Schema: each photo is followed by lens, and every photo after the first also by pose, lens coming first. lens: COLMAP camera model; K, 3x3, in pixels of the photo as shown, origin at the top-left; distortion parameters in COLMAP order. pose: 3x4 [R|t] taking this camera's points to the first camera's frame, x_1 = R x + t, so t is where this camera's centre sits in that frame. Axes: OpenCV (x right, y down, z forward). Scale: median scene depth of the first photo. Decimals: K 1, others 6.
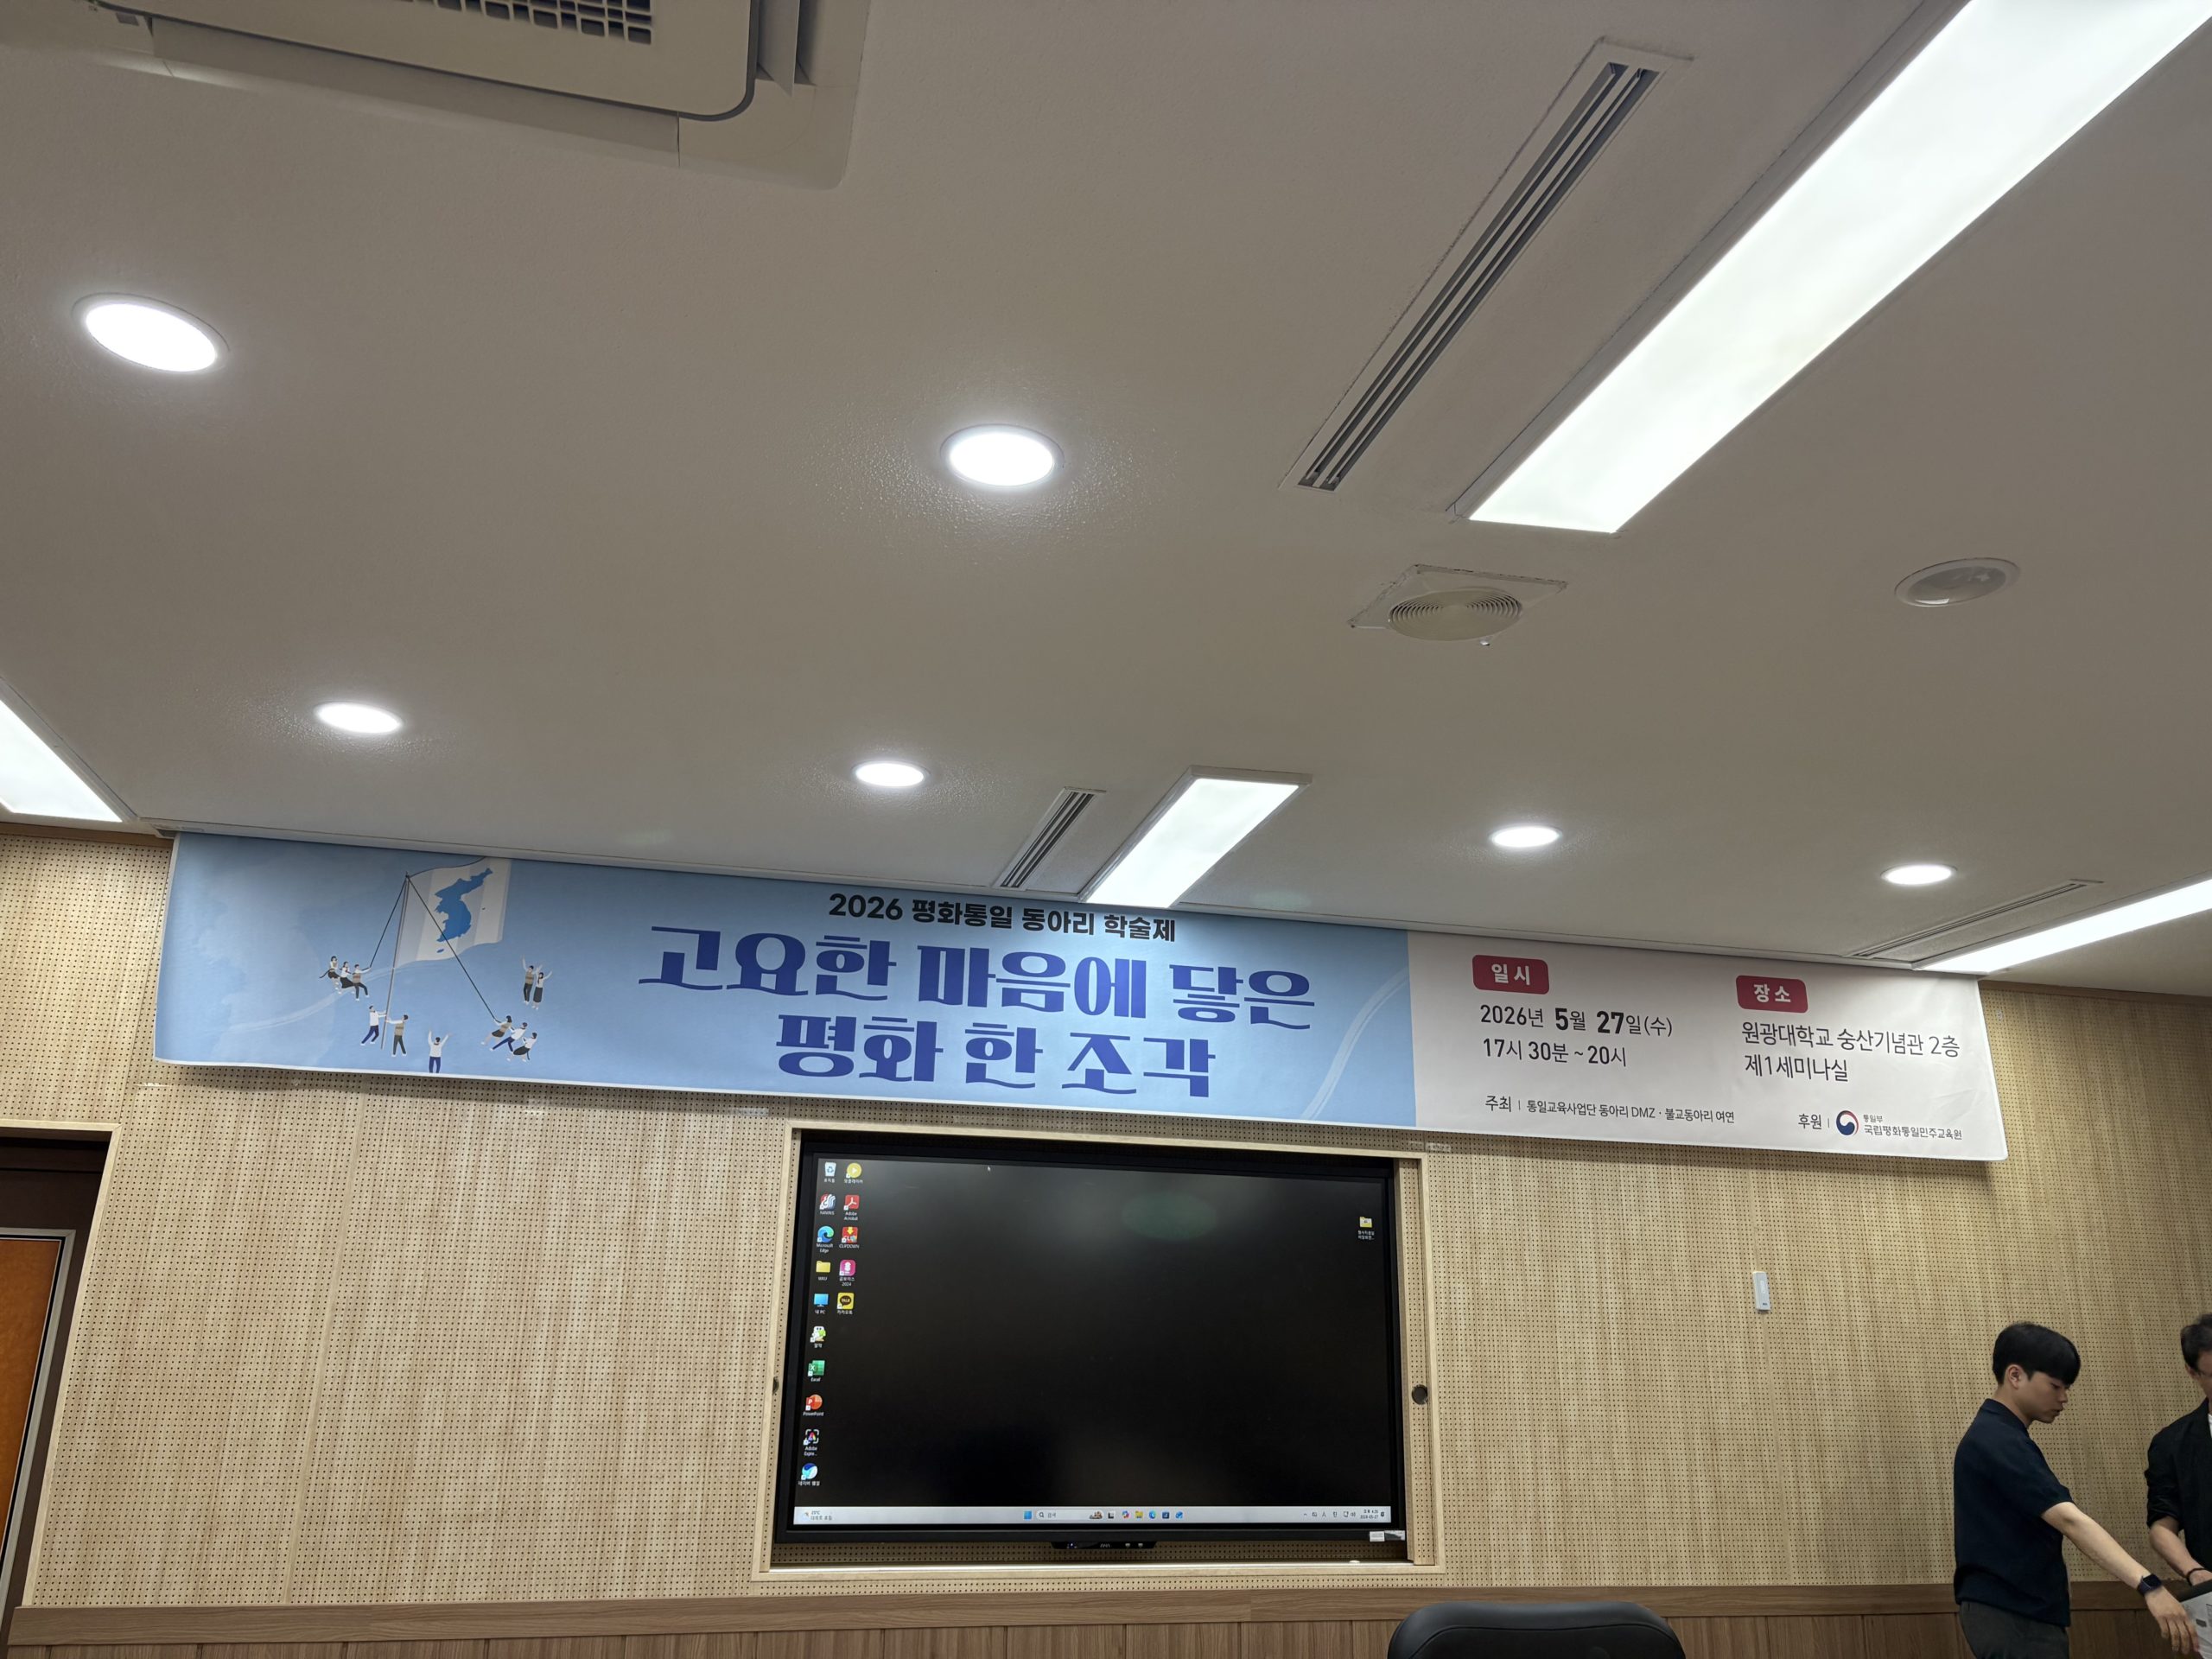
lens RADIAL K [[1662.2, 0, 1092.3], [0, 1662.2, 835.2], [0, 0, 1]] dist [0.066523, -0.071834]
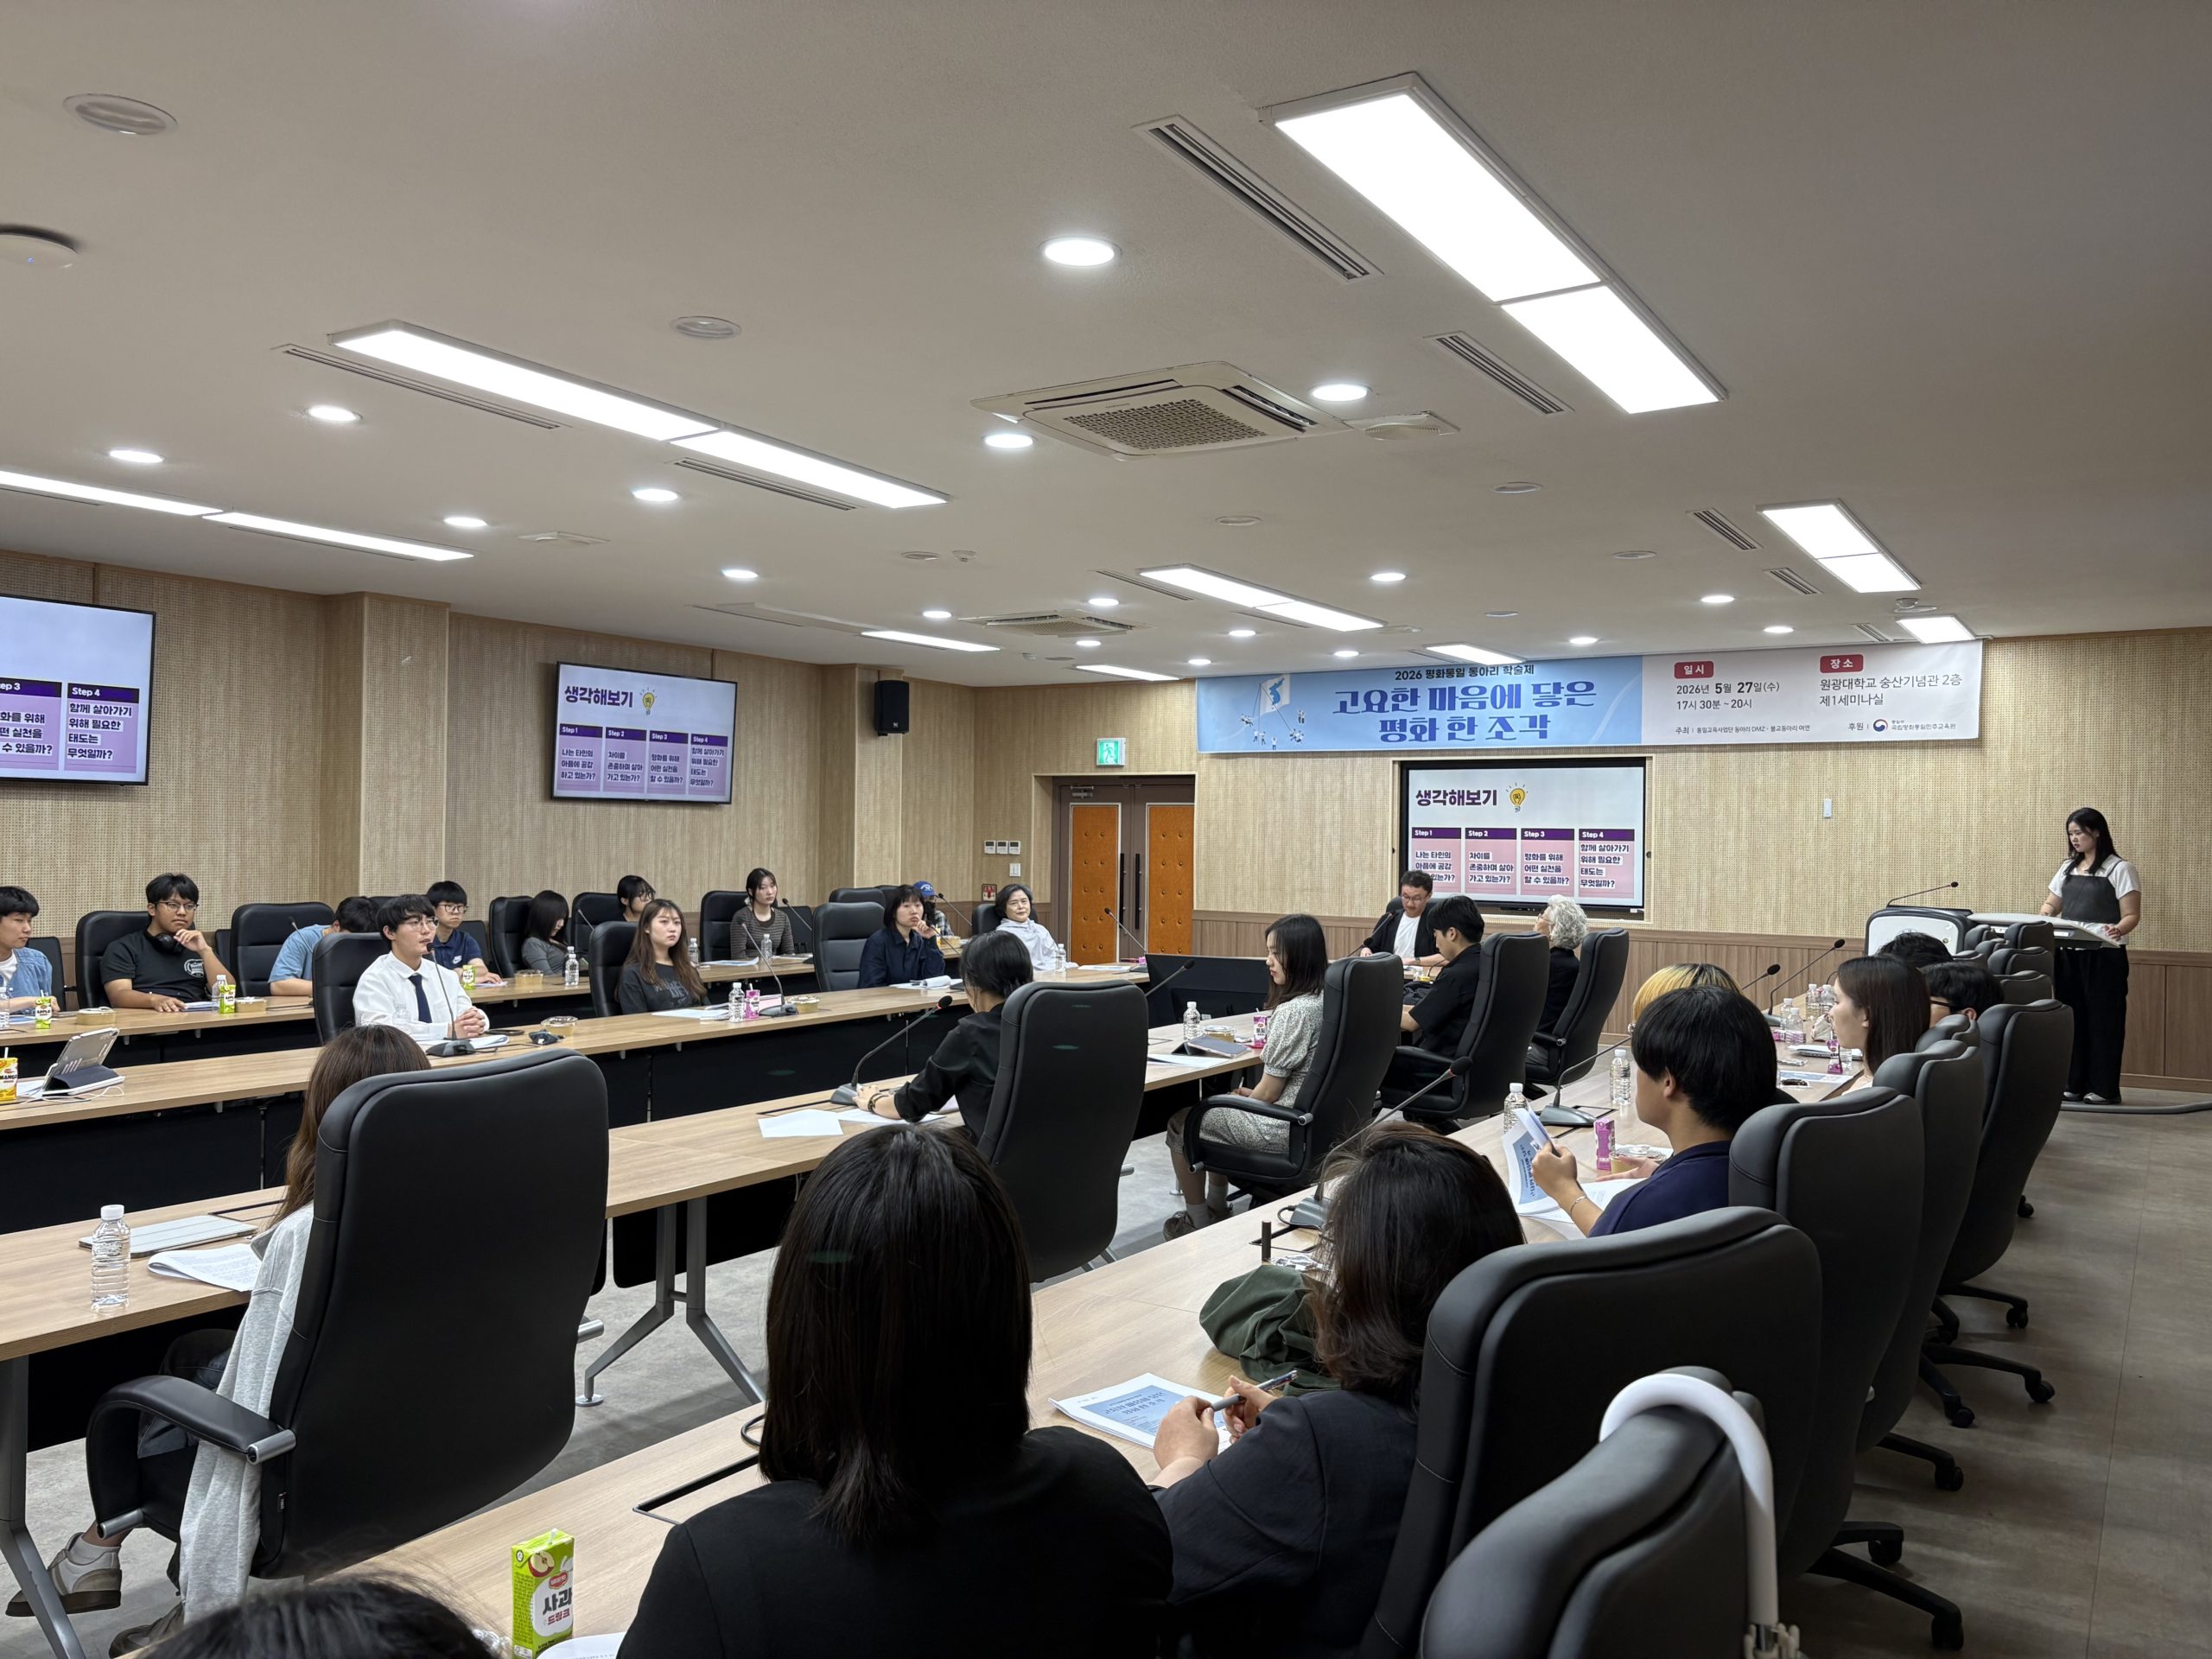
lens RADIAL K [[1662.2, 0, 1048.8], [0, 1662.2, 818.7], [0, 0, 1]] dist [0.066523, -0.071834]
pose [[0.663155, -0.017365, -0.748281, 1.406670], [0.217983, 0.960875, 0.170886, -0.302813], [0.716037, -0.276436, 0.640994, -1.102956]]
